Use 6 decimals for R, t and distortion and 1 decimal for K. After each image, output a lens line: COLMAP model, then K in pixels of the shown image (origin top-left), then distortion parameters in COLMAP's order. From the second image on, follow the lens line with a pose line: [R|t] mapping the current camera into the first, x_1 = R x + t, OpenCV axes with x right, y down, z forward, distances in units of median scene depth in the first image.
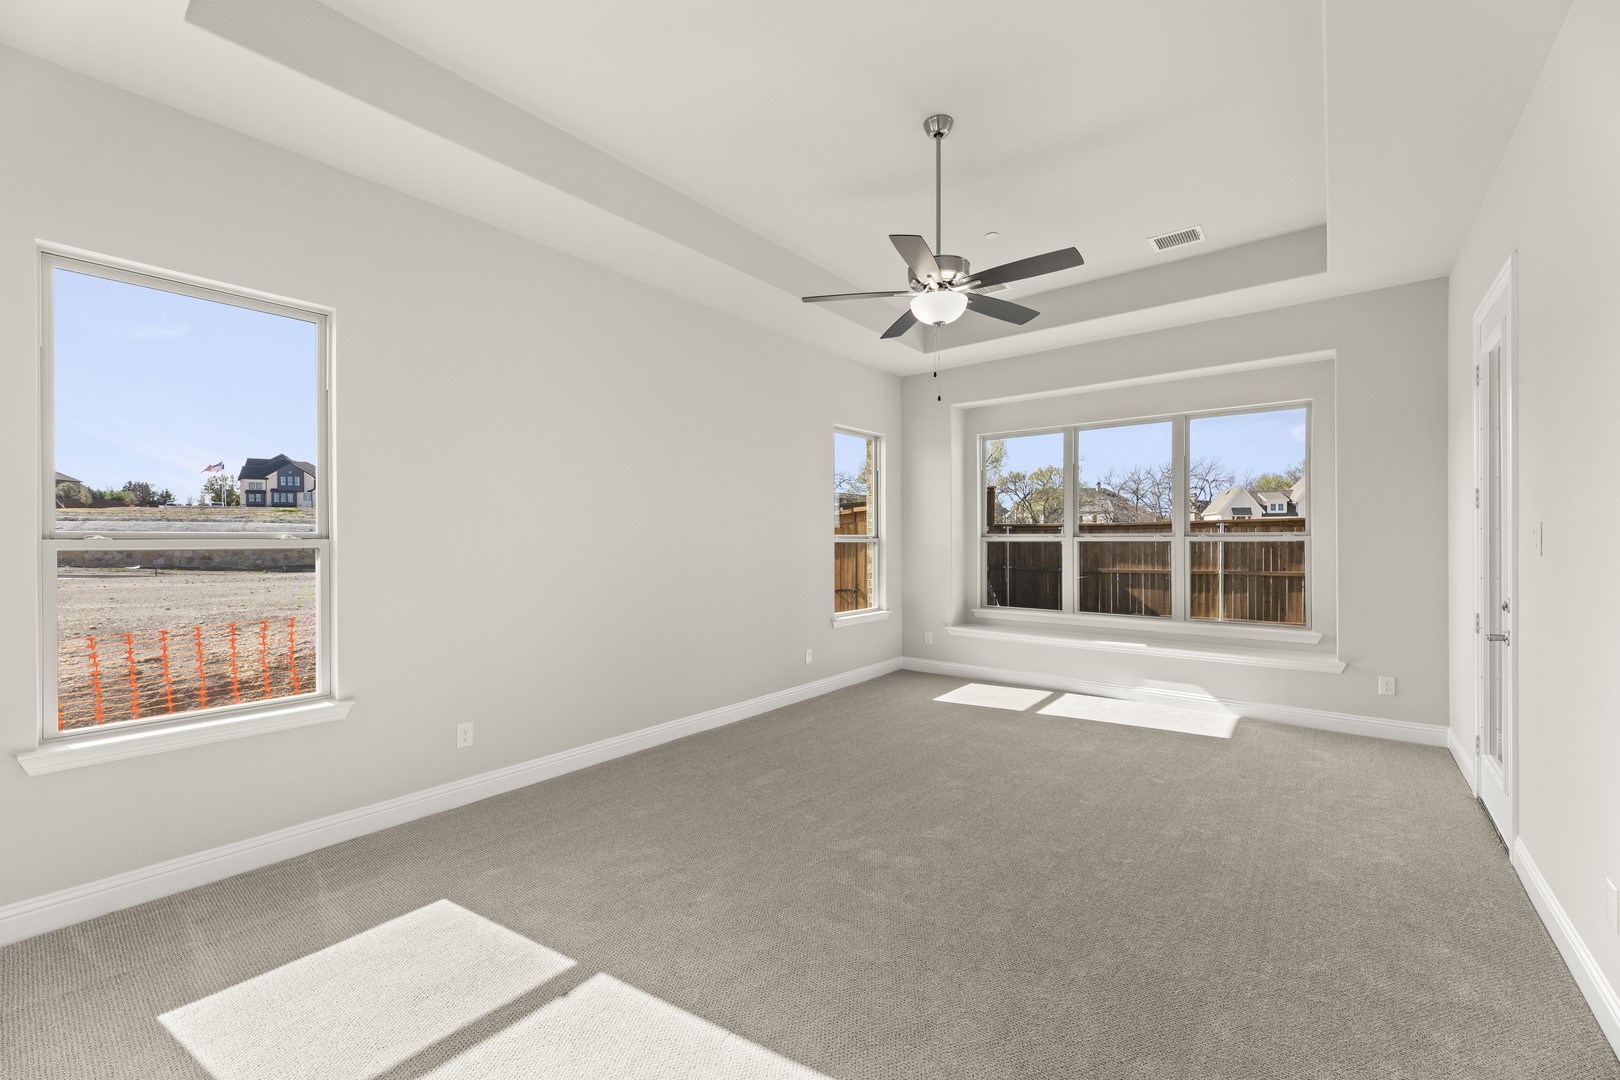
lens RADIAL K [[659.9, 0, 799.7], [0, 659.9, 542.2], [0, 0, 1]] dist [0.002979, -0.000229]
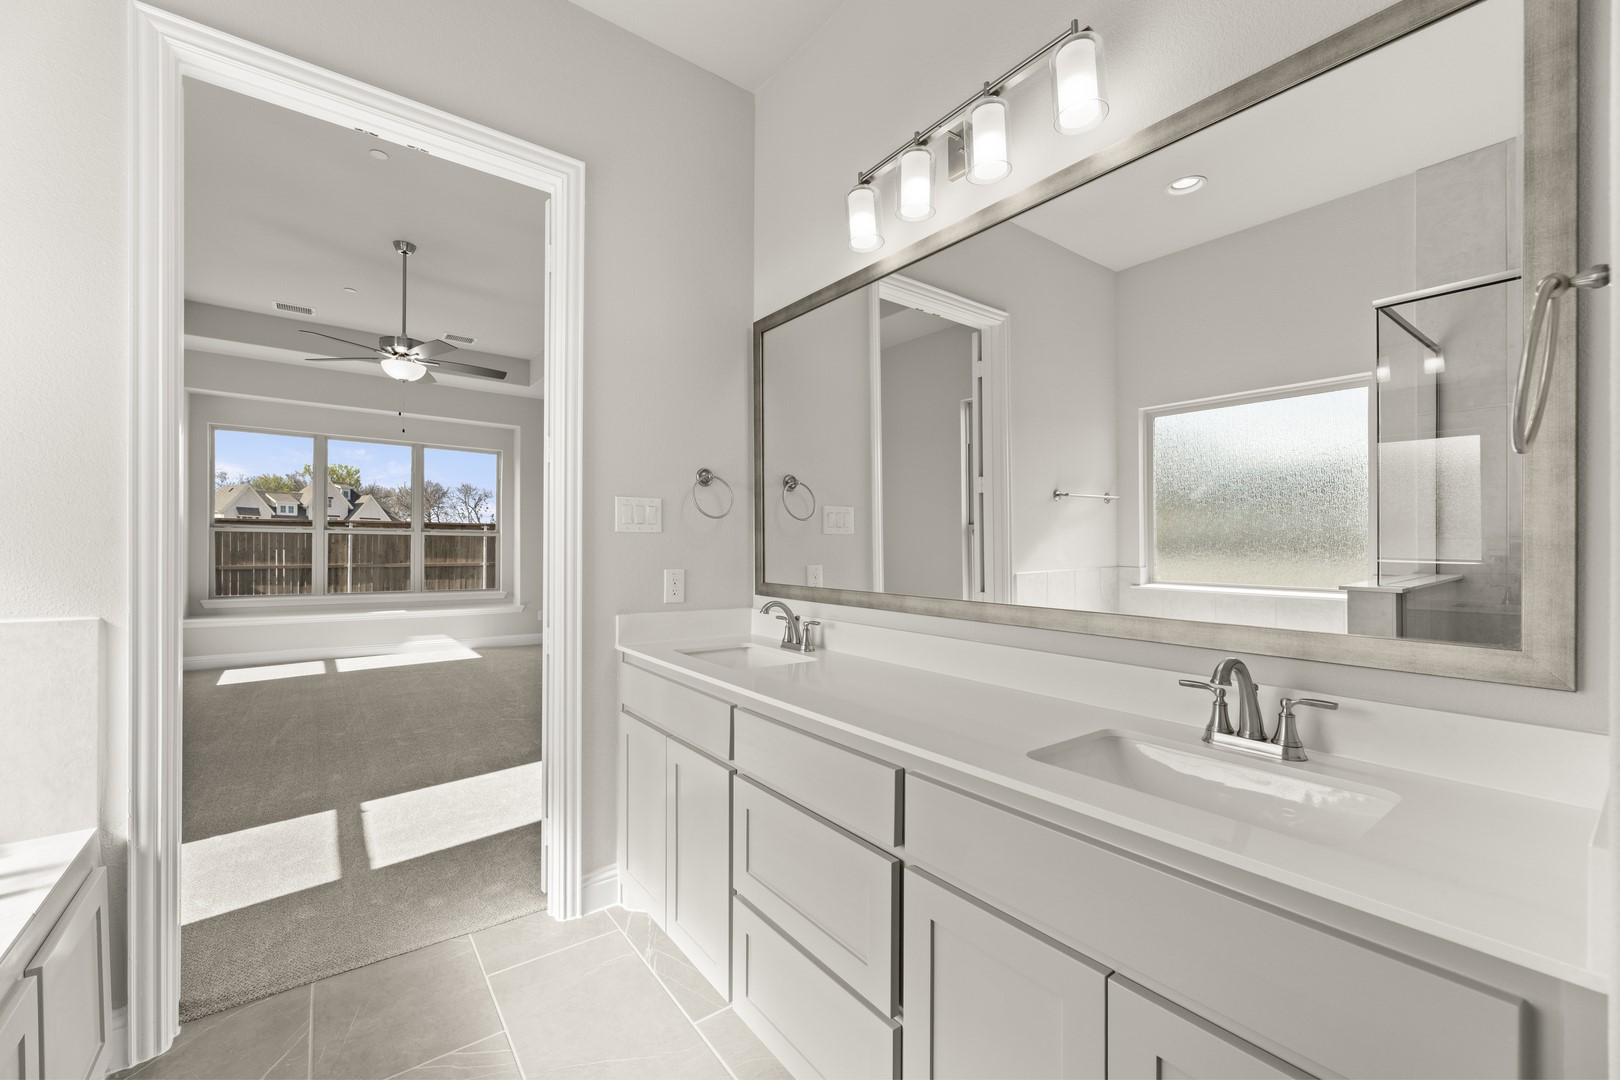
lens RADIAL K [[659.9, 0, 806.9], [0, 659.9, 544.6], [0, 0, 1]] dist [0.002979, -0.000229]
pose [[0.248447, 0.014528, 0.968537, -0.293863], [-0.012706, 0.999850, -0.011738, 0.011719], [-0.968562, -0.009390, 0.248594, -0.071462]]
